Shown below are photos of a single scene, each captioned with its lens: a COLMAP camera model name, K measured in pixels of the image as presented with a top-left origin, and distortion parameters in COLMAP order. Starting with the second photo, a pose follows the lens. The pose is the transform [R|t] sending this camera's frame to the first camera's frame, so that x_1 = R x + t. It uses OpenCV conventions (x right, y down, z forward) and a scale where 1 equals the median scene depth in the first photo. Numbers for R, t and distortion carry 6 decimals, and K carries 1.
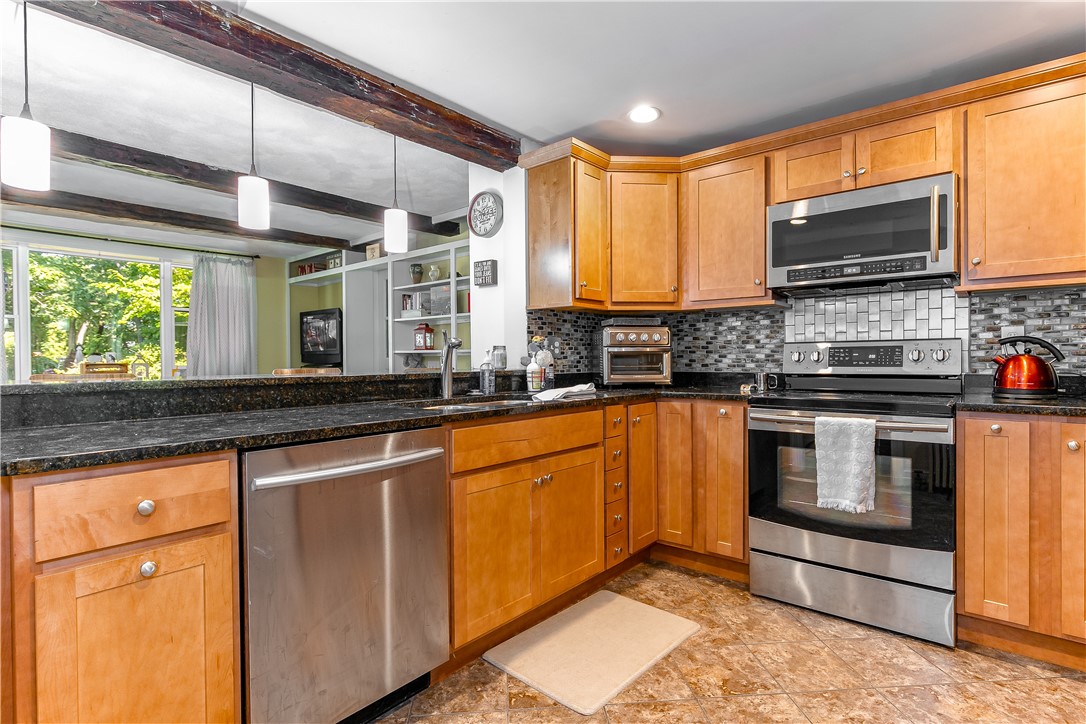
lens RADIAL K [[546.0, 0, 533.6], [0, 546.0, 360.4], [0, 0, 1]] dist [0.000799, -0.001025]
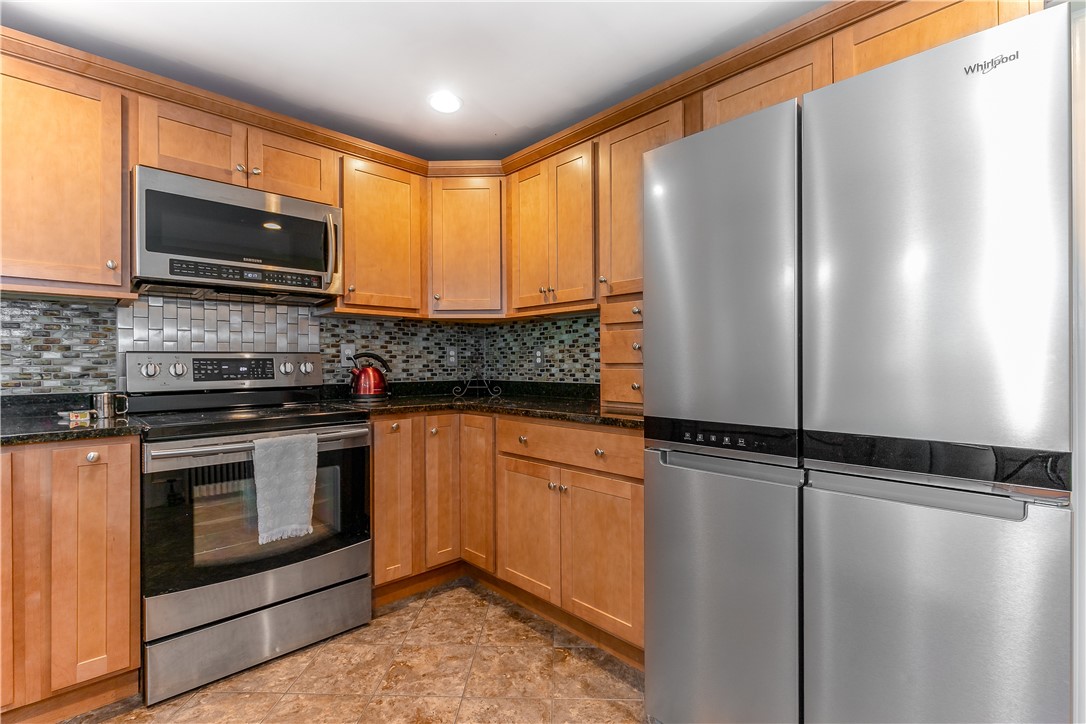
lens RADIAL K [[500.6, 0, 545.9], [0, 500.6, 361.3], [0, 0, 1]] dist [0.003433, -0.001706]
pose [[0.083915, 0.008804, 0.996434, -0.213449], [0.008737, 0.999916, -0.009570, -0.008524], [-0.996435, 0.009509, 0.083831, 0.441301]]
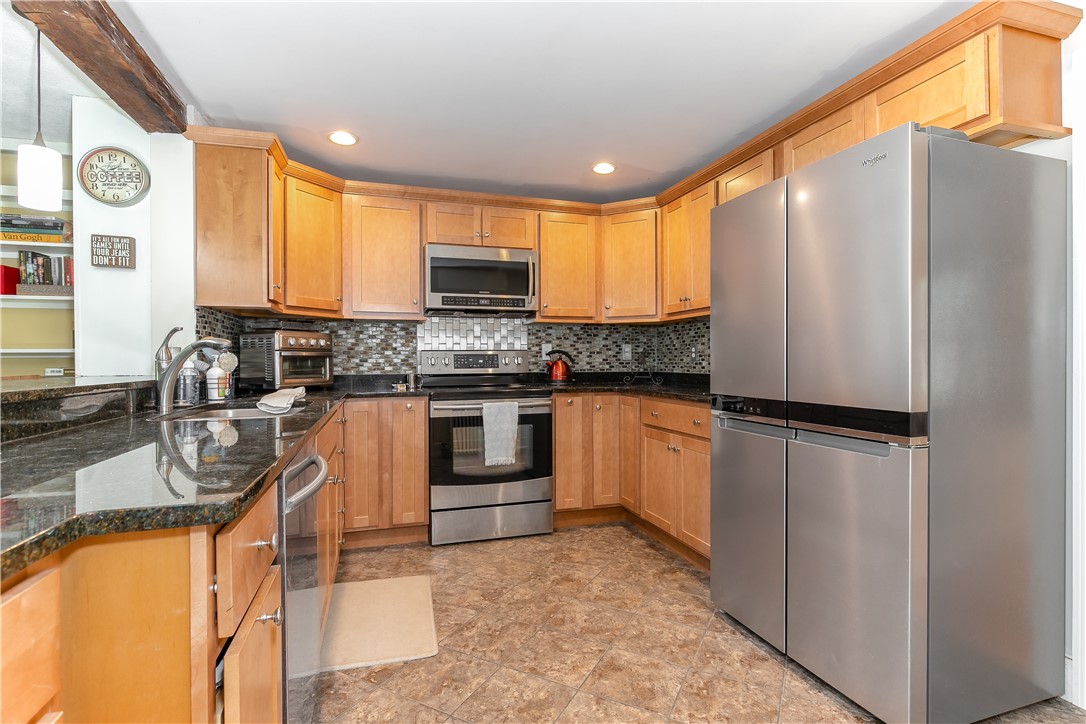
lens RADIAL K [[546.0, 0, 539.9], [0, 546.0, 361.2], [0, 0, 1]] dist [0.000799, -0.001025]
pose [[0.527141, 0.002649, 0.849774, -0.574362], [0.003793, 0.999978, -0.005470, 0.001324], [-0.849770, 0.006107, 0.527119, 0.110171]]
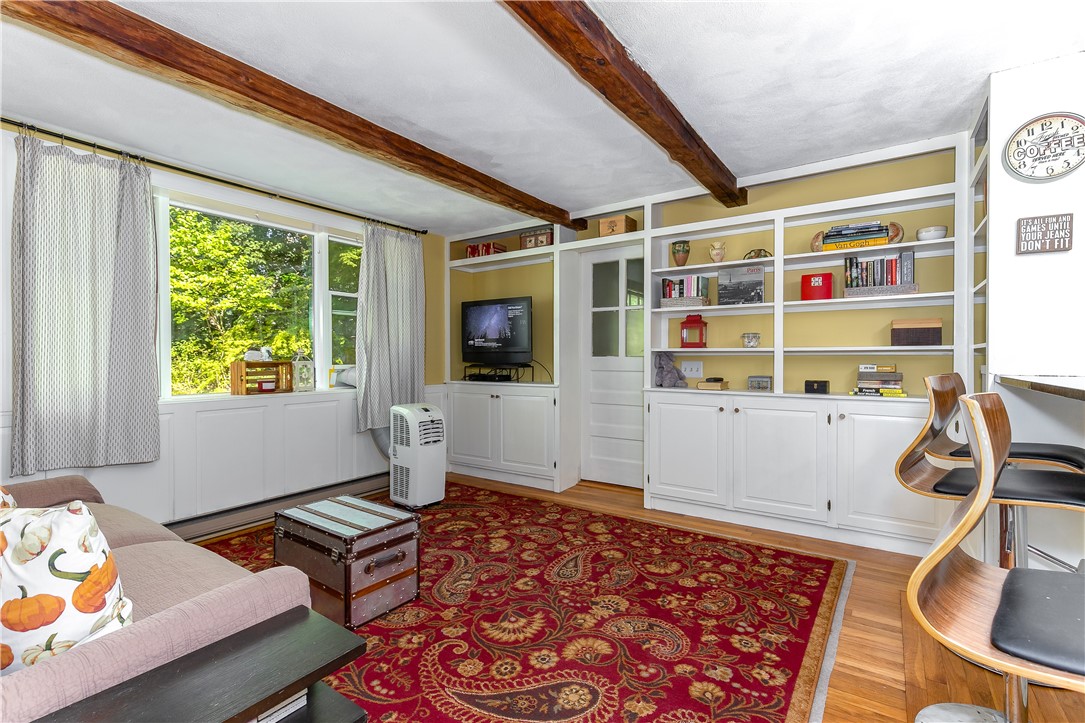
lens RADIAL K [[500.1, 0, 541.3], [0, 500.1, 359.0], [0, 0, 1]] dist [0.003433, -0.001706]
pose [[0.995255, 0.006214, 0.097104, -1.039058], [-0.006410, 0.999978, 0.001712, -0.004072], [-0.097091, -0.002327, 0.995273, 0.602054]]
